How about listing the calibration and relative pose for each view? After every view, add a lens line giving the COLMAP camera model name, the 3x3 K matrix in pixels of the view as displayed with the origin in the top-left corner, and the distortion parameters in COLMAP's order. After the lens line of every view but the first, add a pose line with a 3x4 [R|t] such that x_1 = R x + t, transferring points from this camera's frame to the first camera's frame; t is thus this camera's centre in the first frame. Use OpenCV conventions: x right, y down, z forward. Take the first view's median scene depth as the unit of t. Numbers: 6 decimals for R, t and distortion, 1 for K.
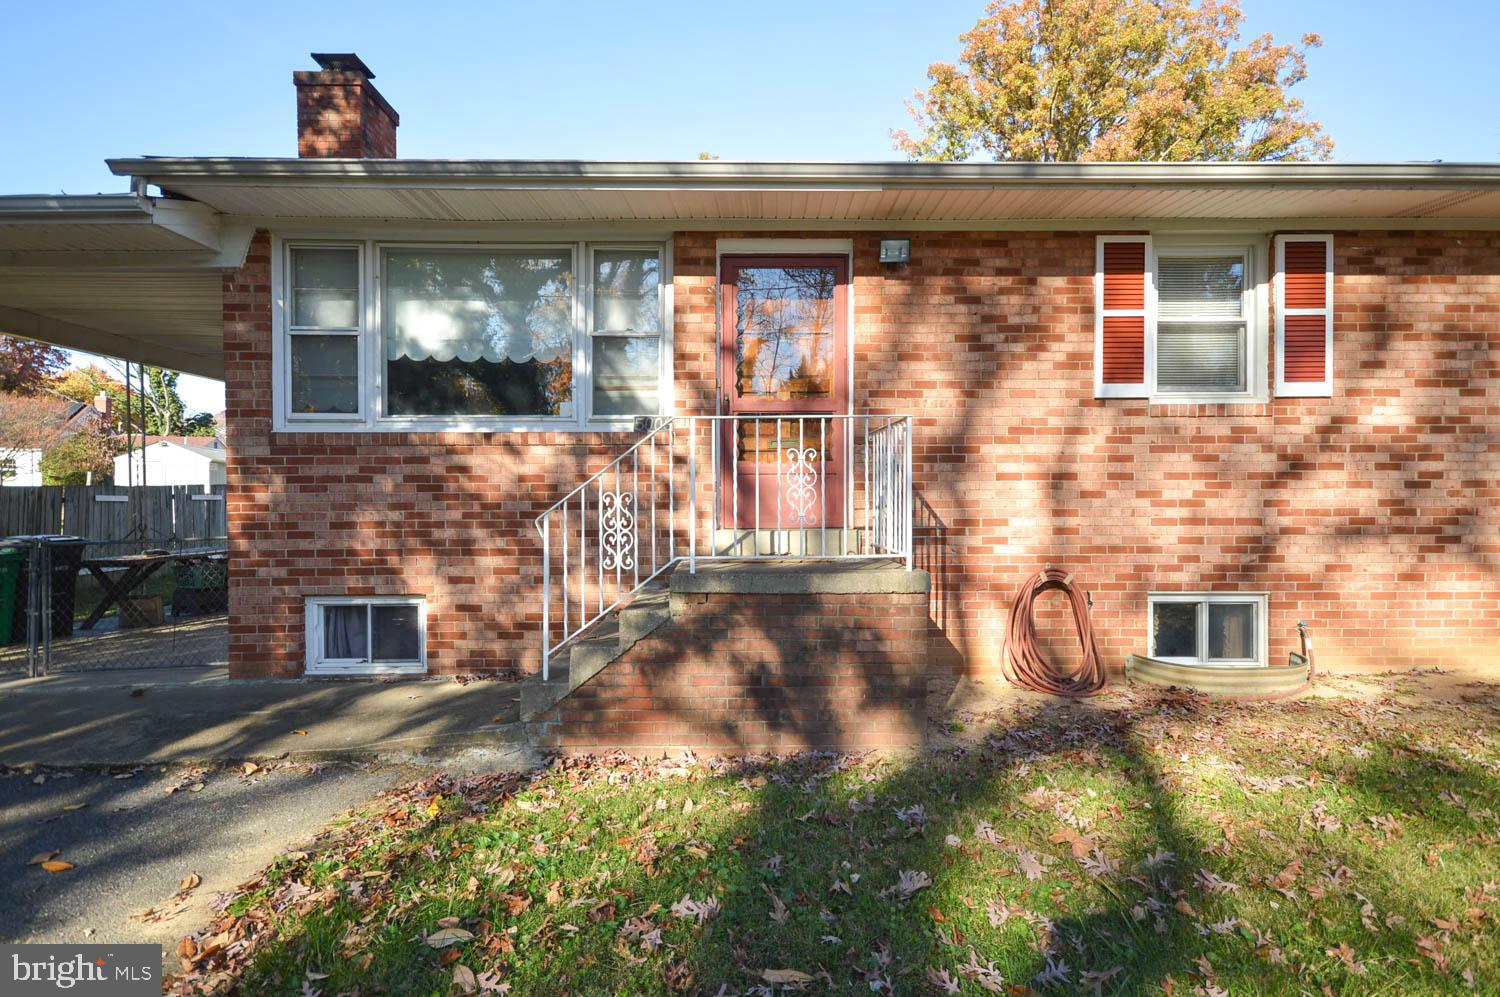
lens RADIAL K [[749.9, 0, 750.0], [0, 749.9, 498.5], [0, 0, 1]] dist [0.015820, 0.000268]
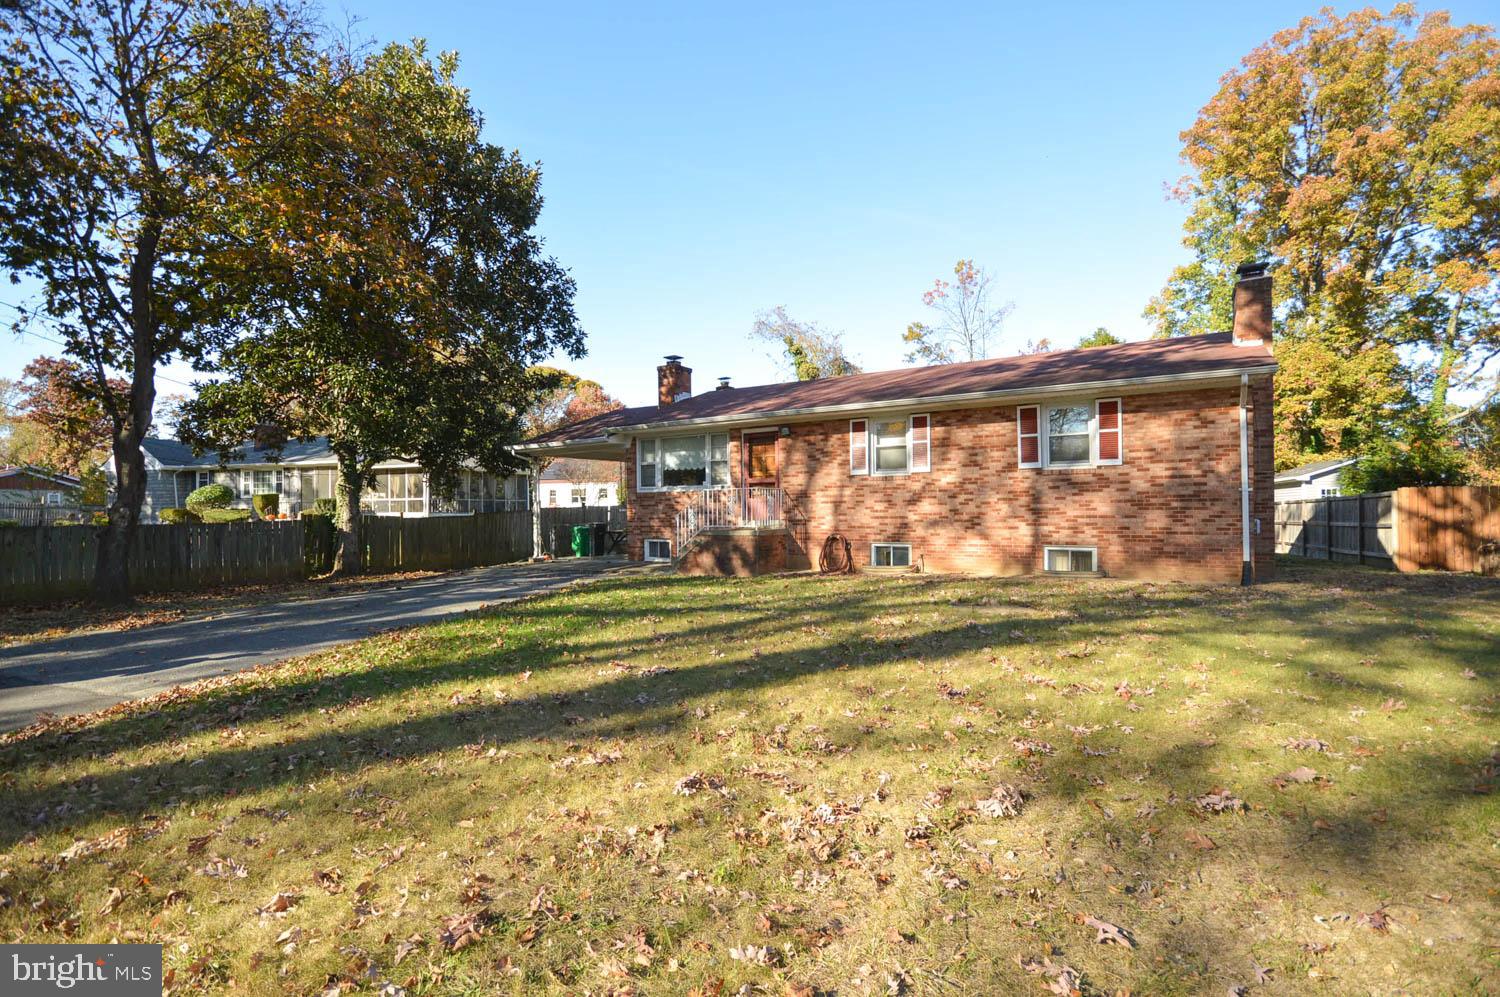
lens RADIAL K [[659.1, 0, 785.1], [0, 659.1, 490.5], [0, 0, 1]] dist [0.001279, 0.000294]
pose [[0.868193, -0.020817, -0.495790, 1.496449], [0.010569, 0.999669, -0.023465, -0.016487], [0.496114, 0.015132, 0.868125, -1.337878]]
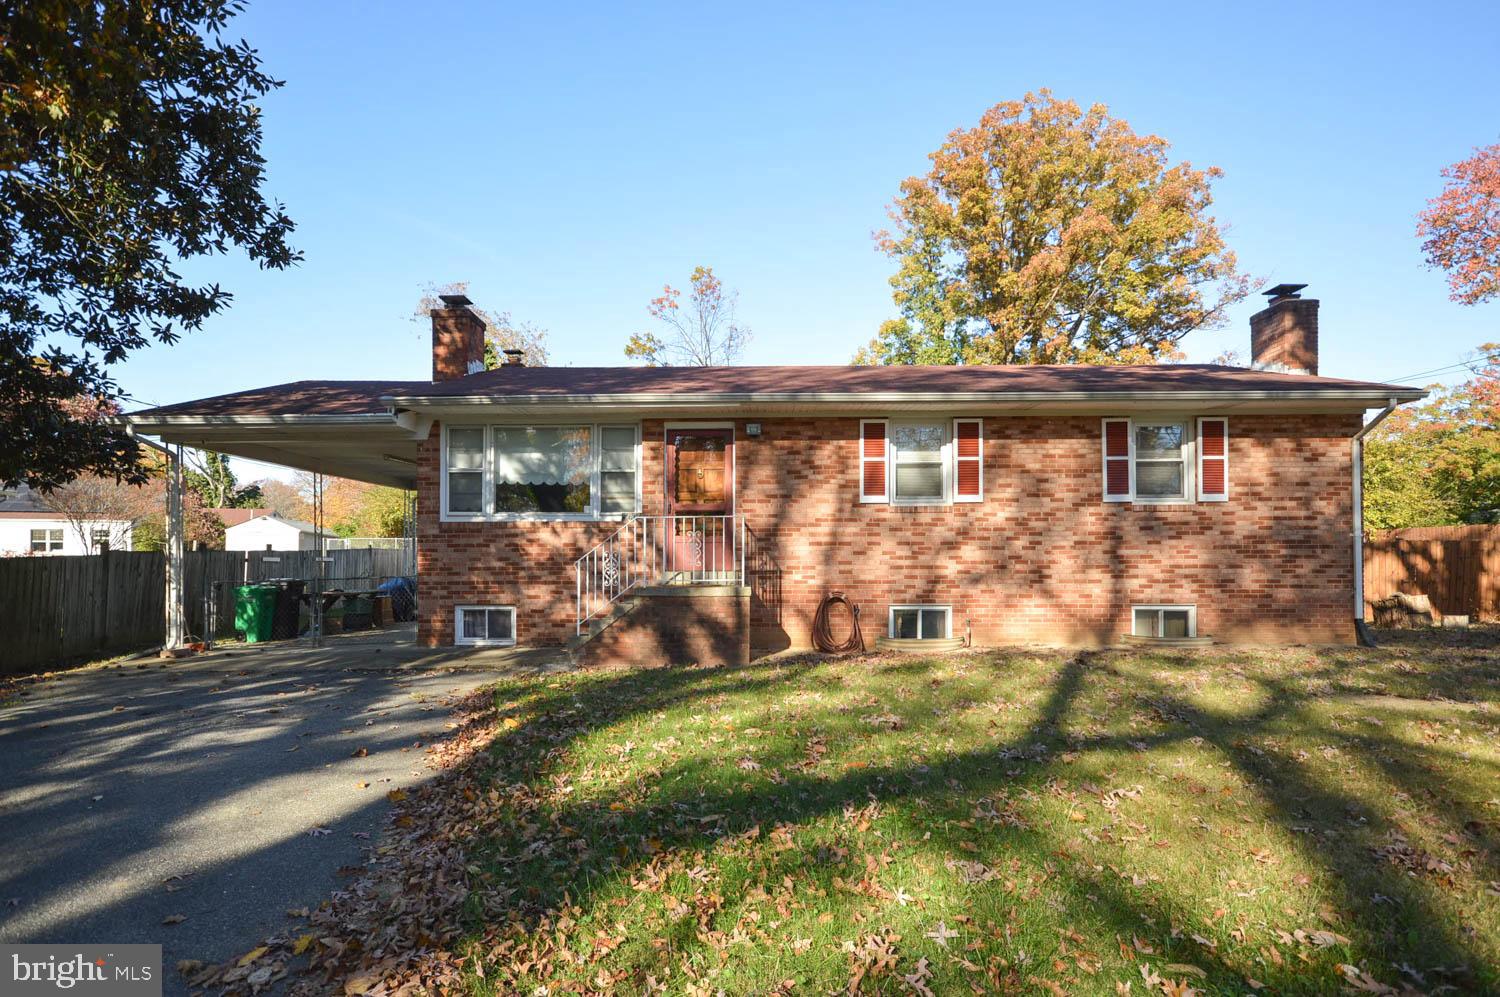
lens RADIAL K [[755.2, 0, 745.8], [0, 755.2, 540.9], [0, 0, 1]] dist [0.010075, 0.000235]
pose [[0.999729, -0.001081, -0.023261, 0.209674], [0.000332, 0.999483, -0.032162, 0.025229], [0.023283, 0.032146, 0.999212, -0.933752]]
